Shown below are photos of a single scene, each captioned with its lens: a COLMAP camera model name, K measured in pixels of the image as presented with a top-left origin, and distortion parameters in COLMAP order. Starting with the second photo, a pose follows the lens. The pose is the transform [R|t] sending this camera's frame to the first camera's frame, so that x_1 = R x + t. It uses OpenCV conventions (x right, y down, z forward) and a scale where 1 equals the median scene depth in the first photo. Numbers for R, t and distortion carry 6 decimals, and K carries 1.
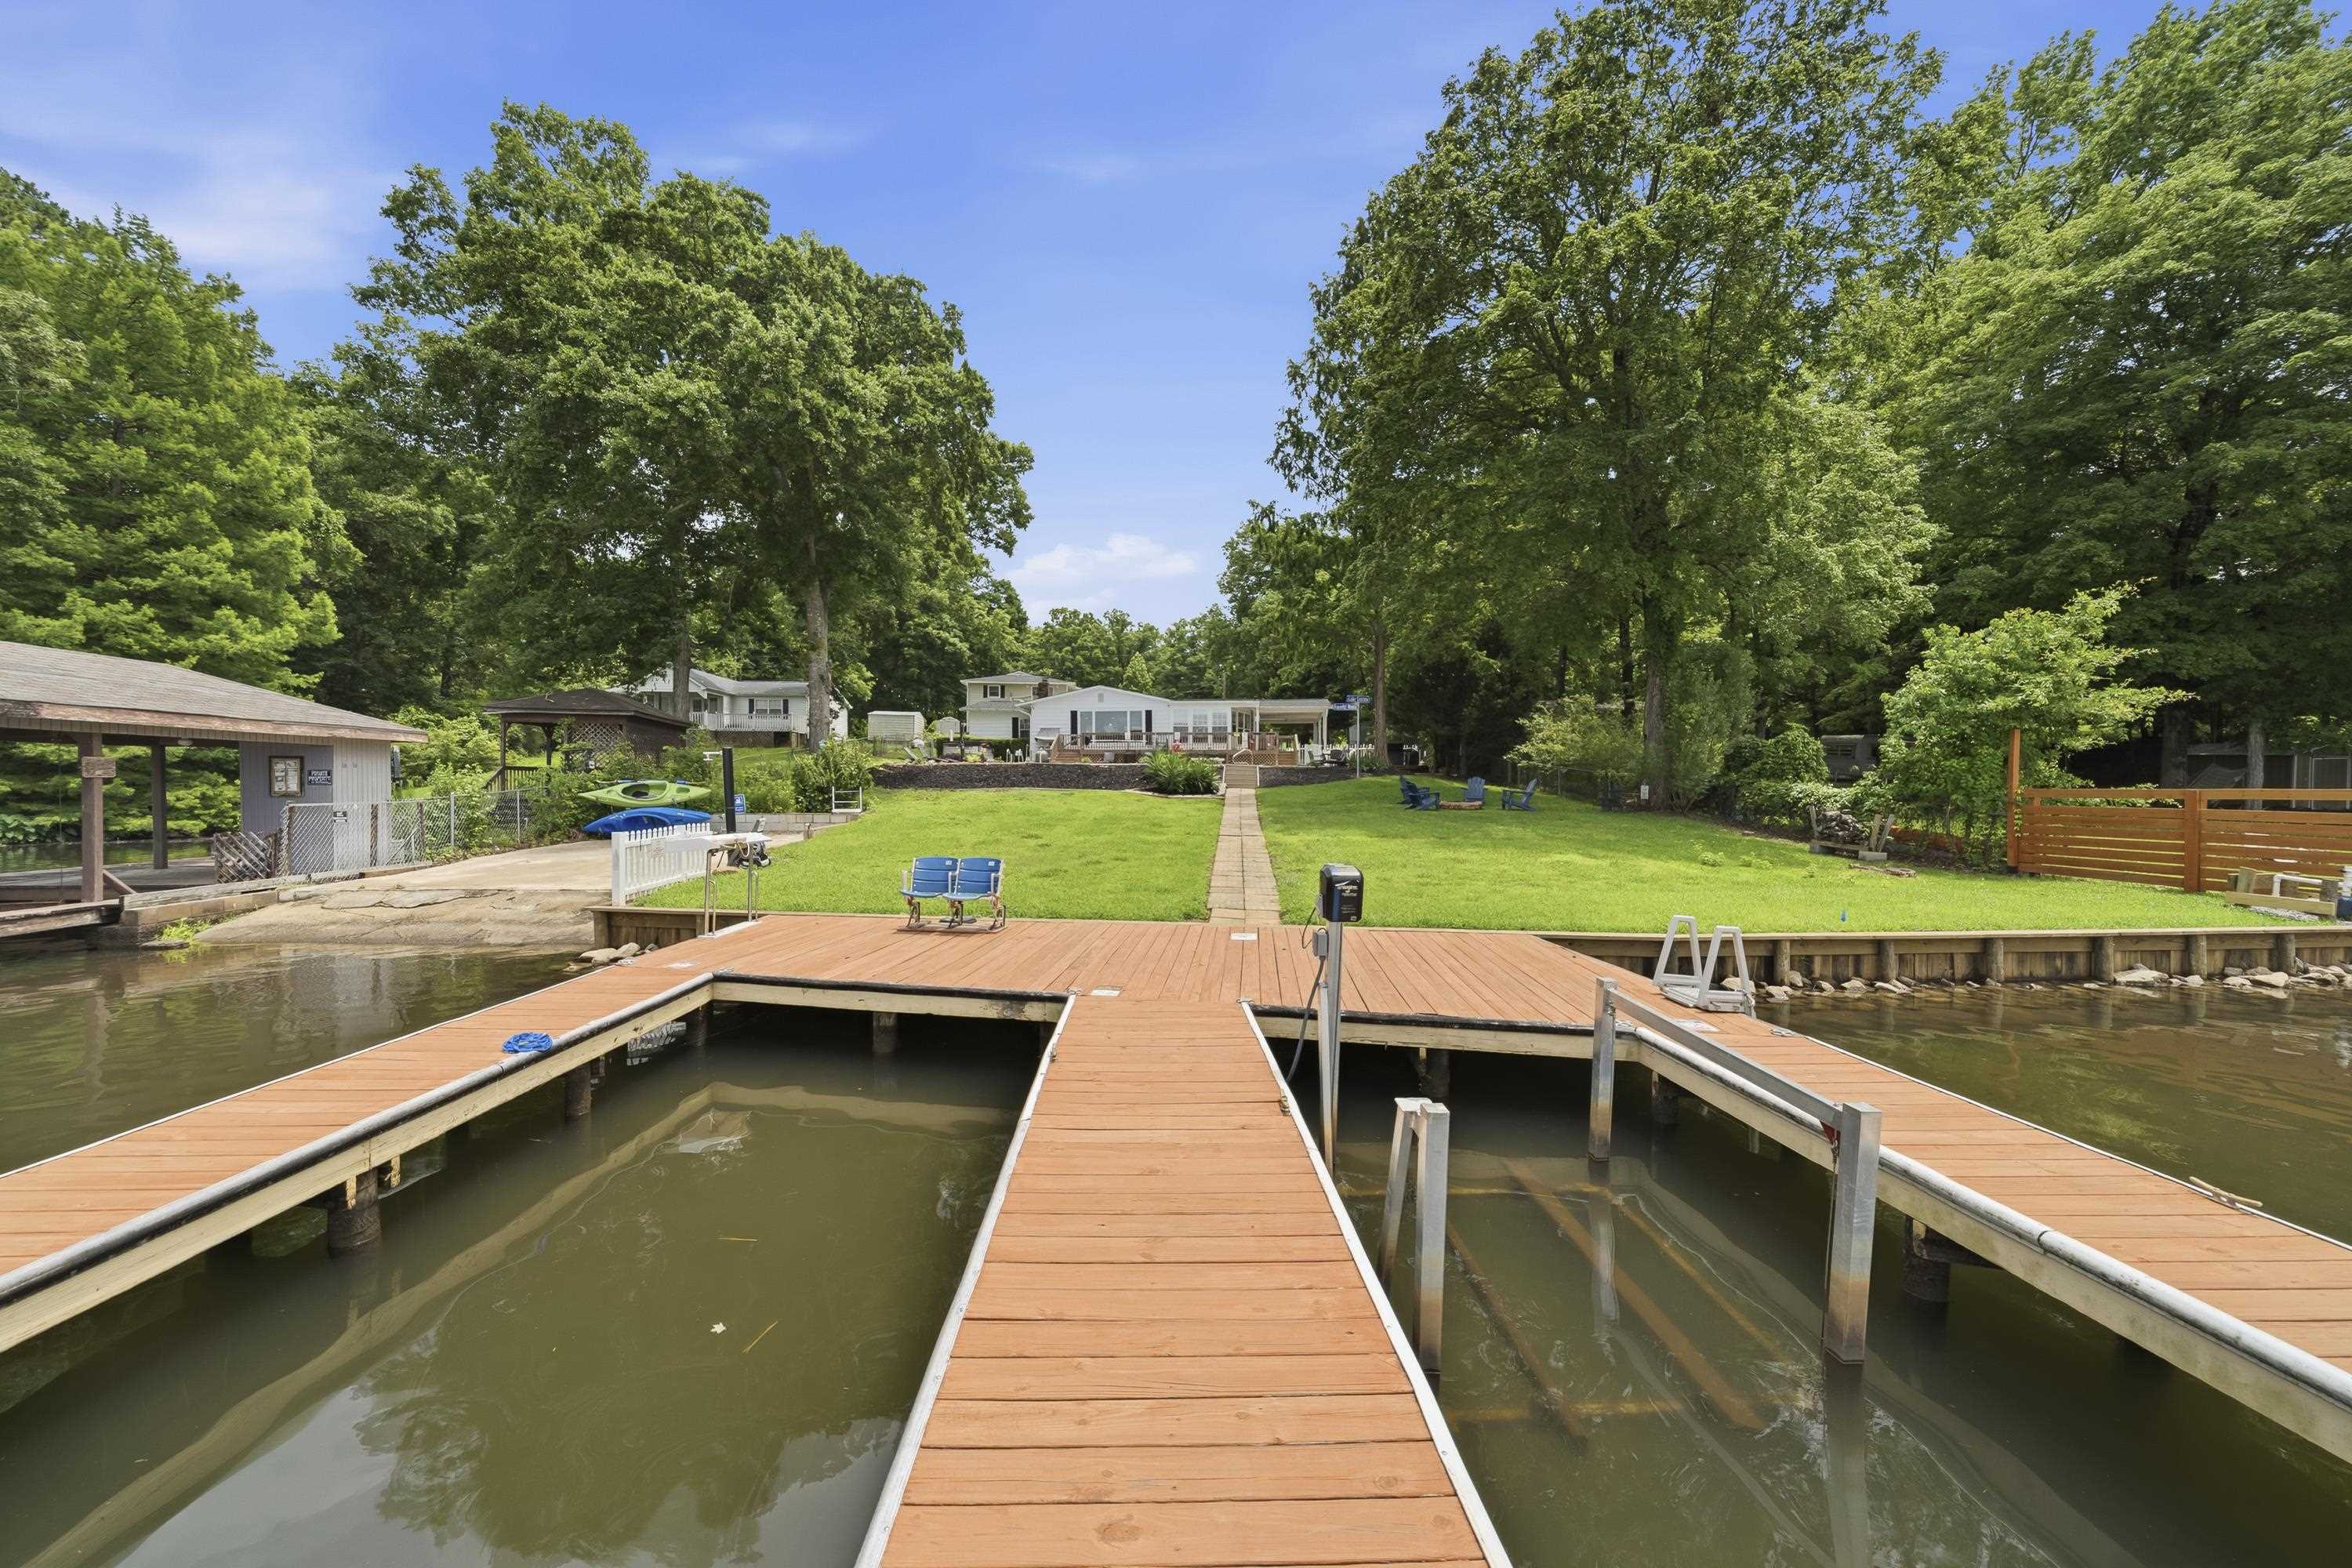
lens RADIAL K [[827.9, 0, 1172.6], [0, 827.9, 800.3], [0, 0, 1]] dist [-0.003481, -0.000101]
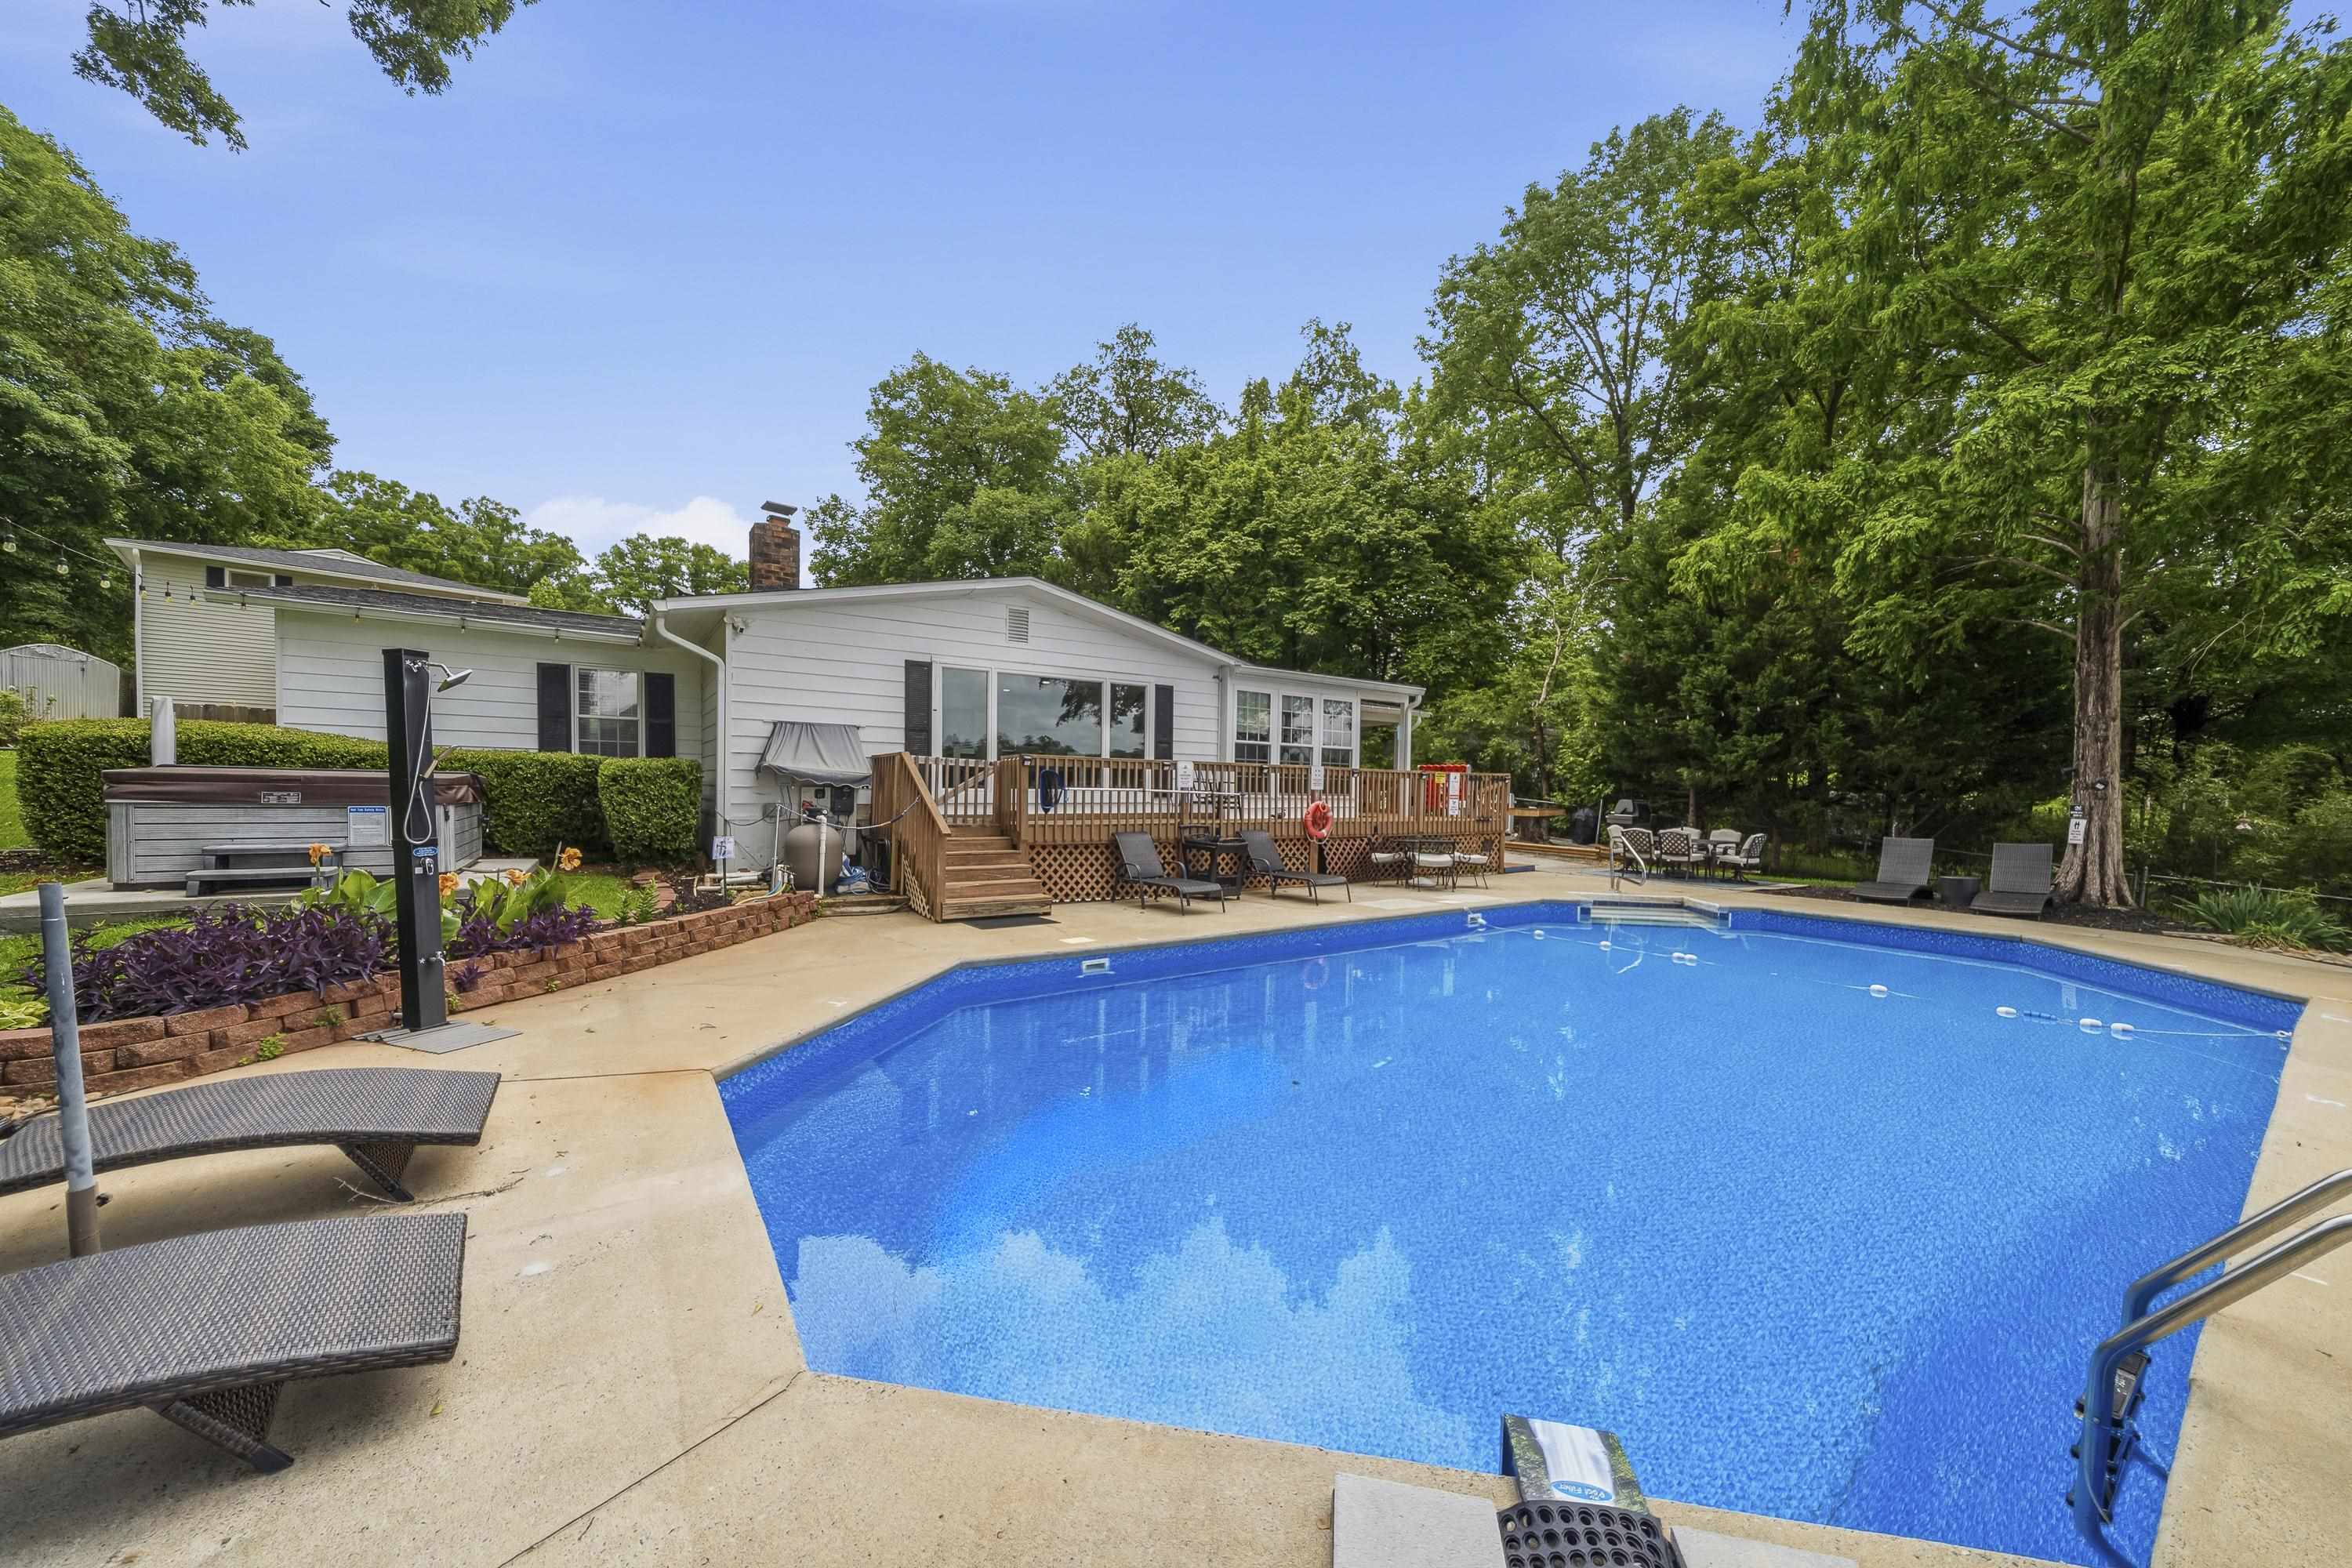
lens RADIAL K [[825.1, 0, 1173.6], [0, 825.1, 817.8], [0, 0, 1]] dist [-0.006380, 0.000549]
pose [[0.767760, -0.013568, 0.640594, -0.138326], [-0.002738, 0.999697, 0.024455, -0.041138], [-0.640732, -0.020530, 0.767490, 0.467692]]
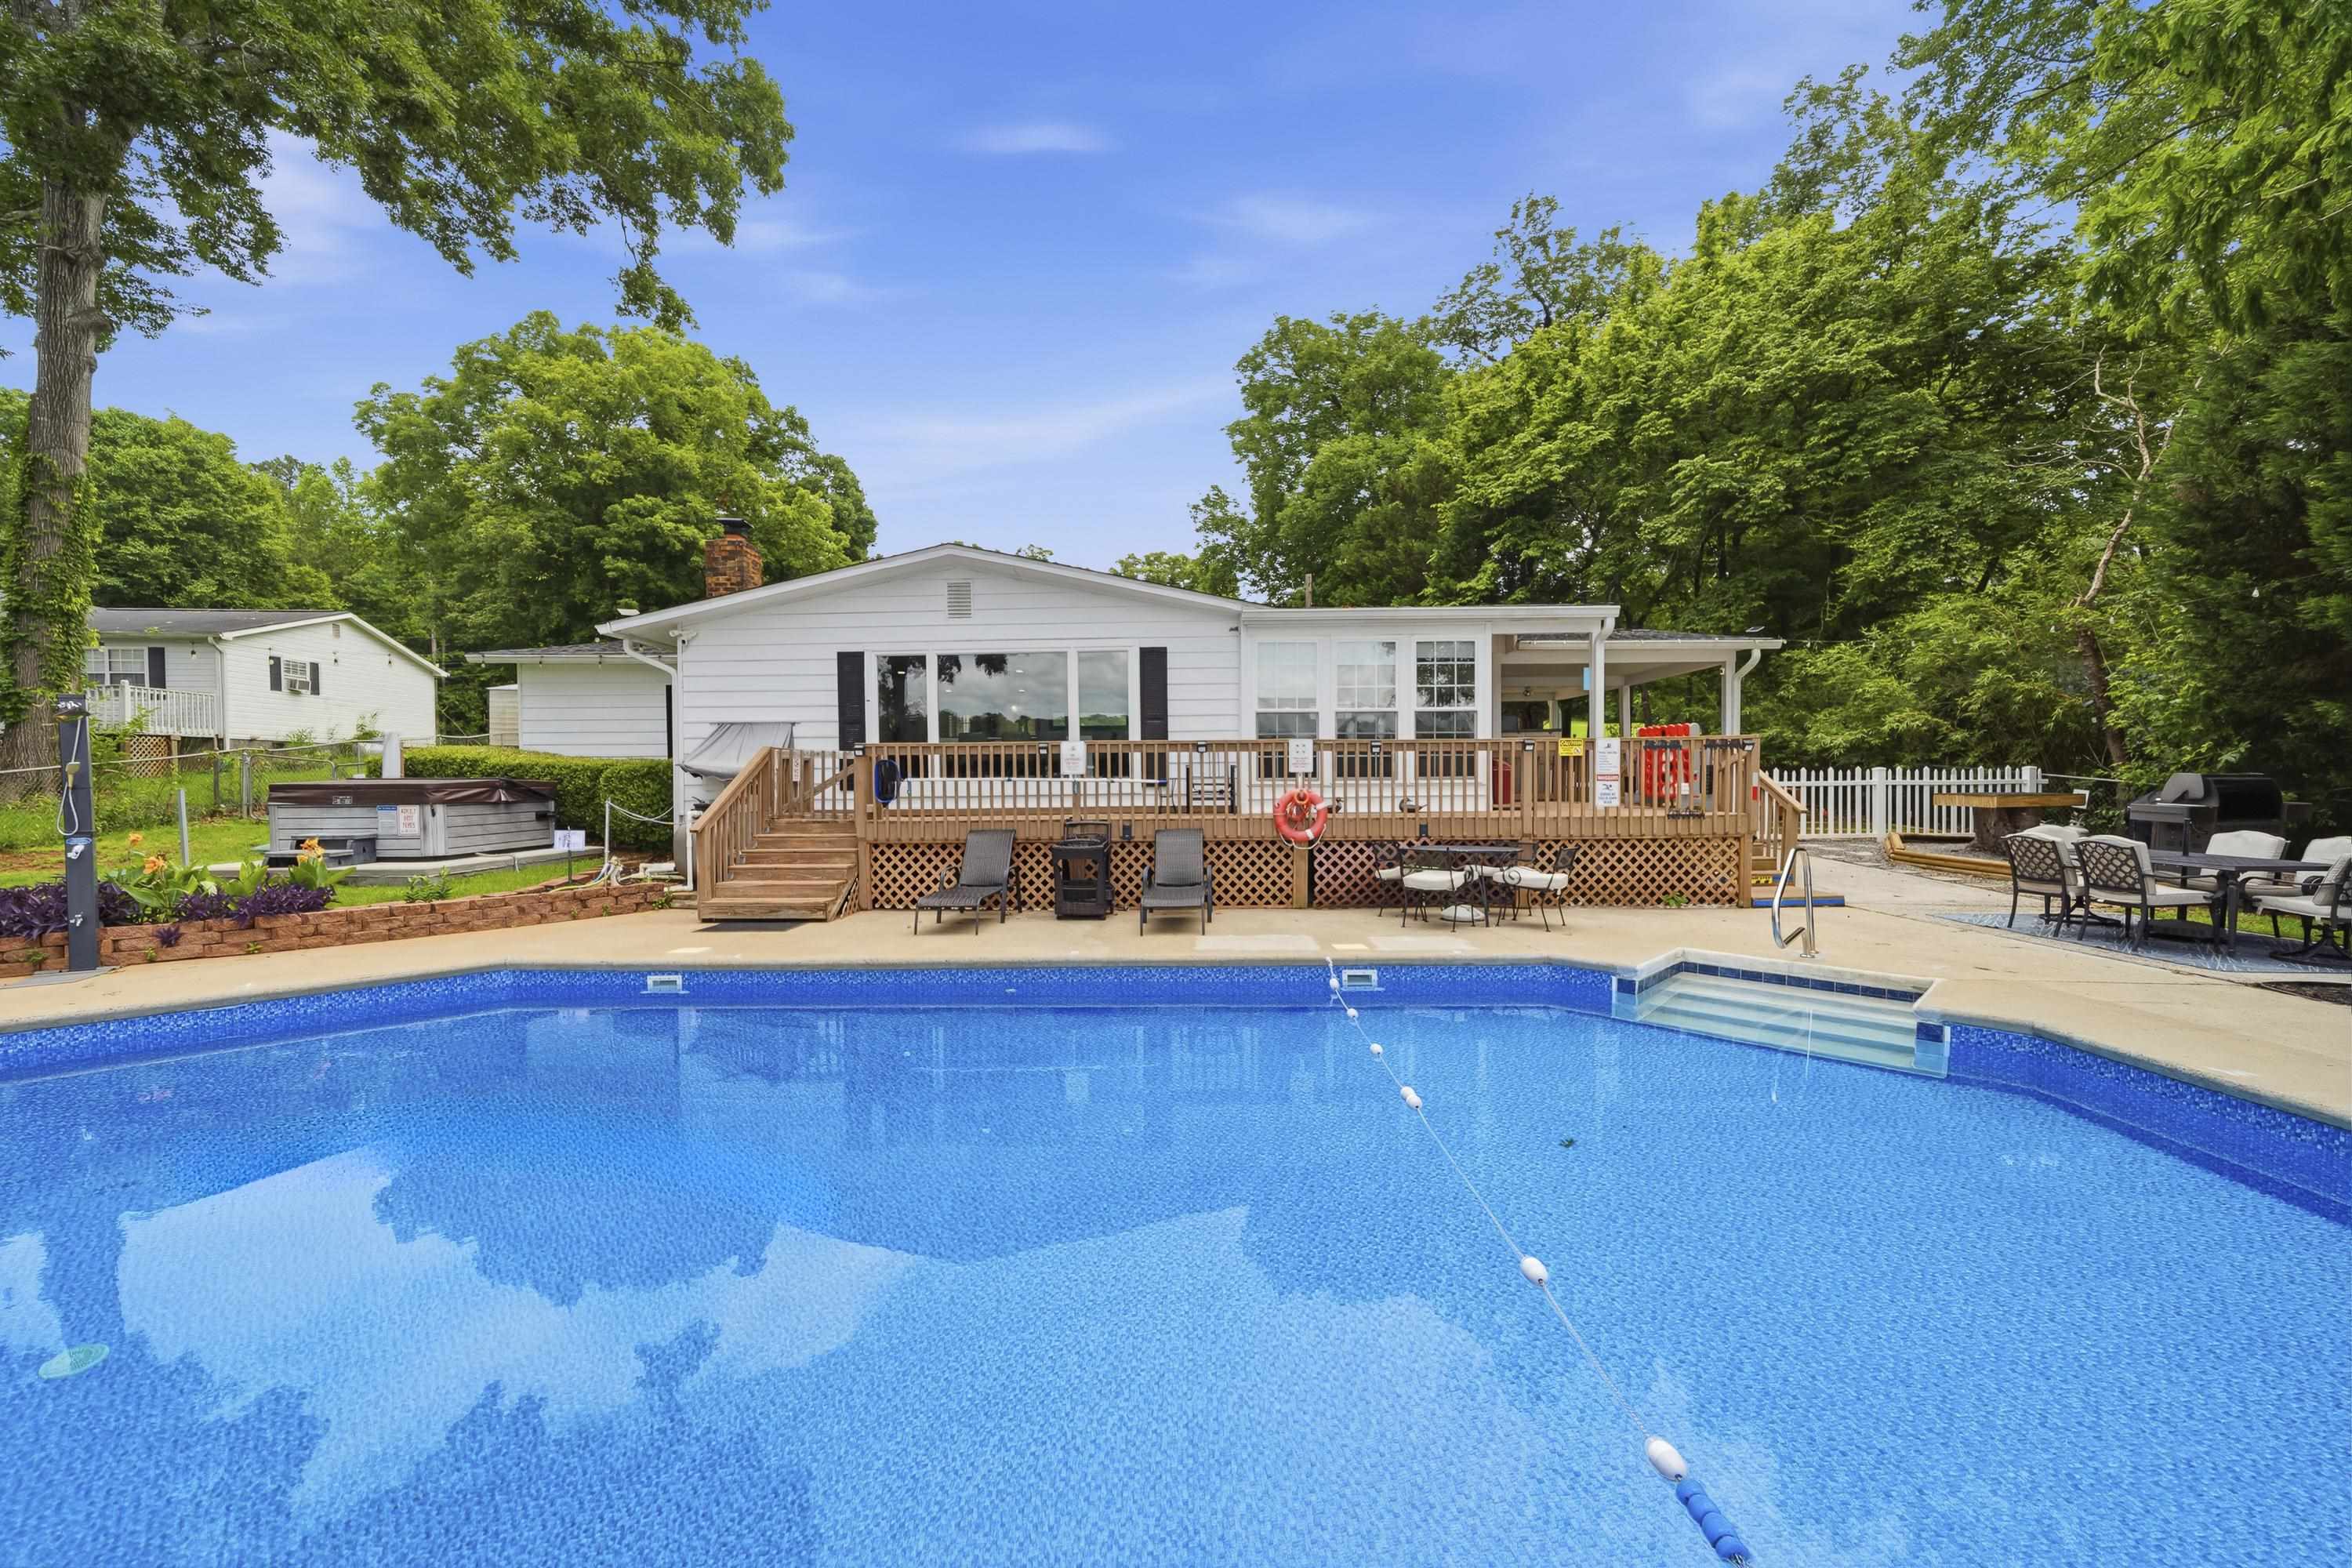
lens RADIAL K [[897.3, 0, 1174.1], [0, 897.3, 793.1], [0, 0, 1]] dist [-0.002094, 0.000004]
pose [[0.996628, -0.014487, 0.080758, -0.028579], [0.014285, 0.999893, 0.003081, -0.040428], [-0.080794, -0.001917, 0.996729, 0.449338]]
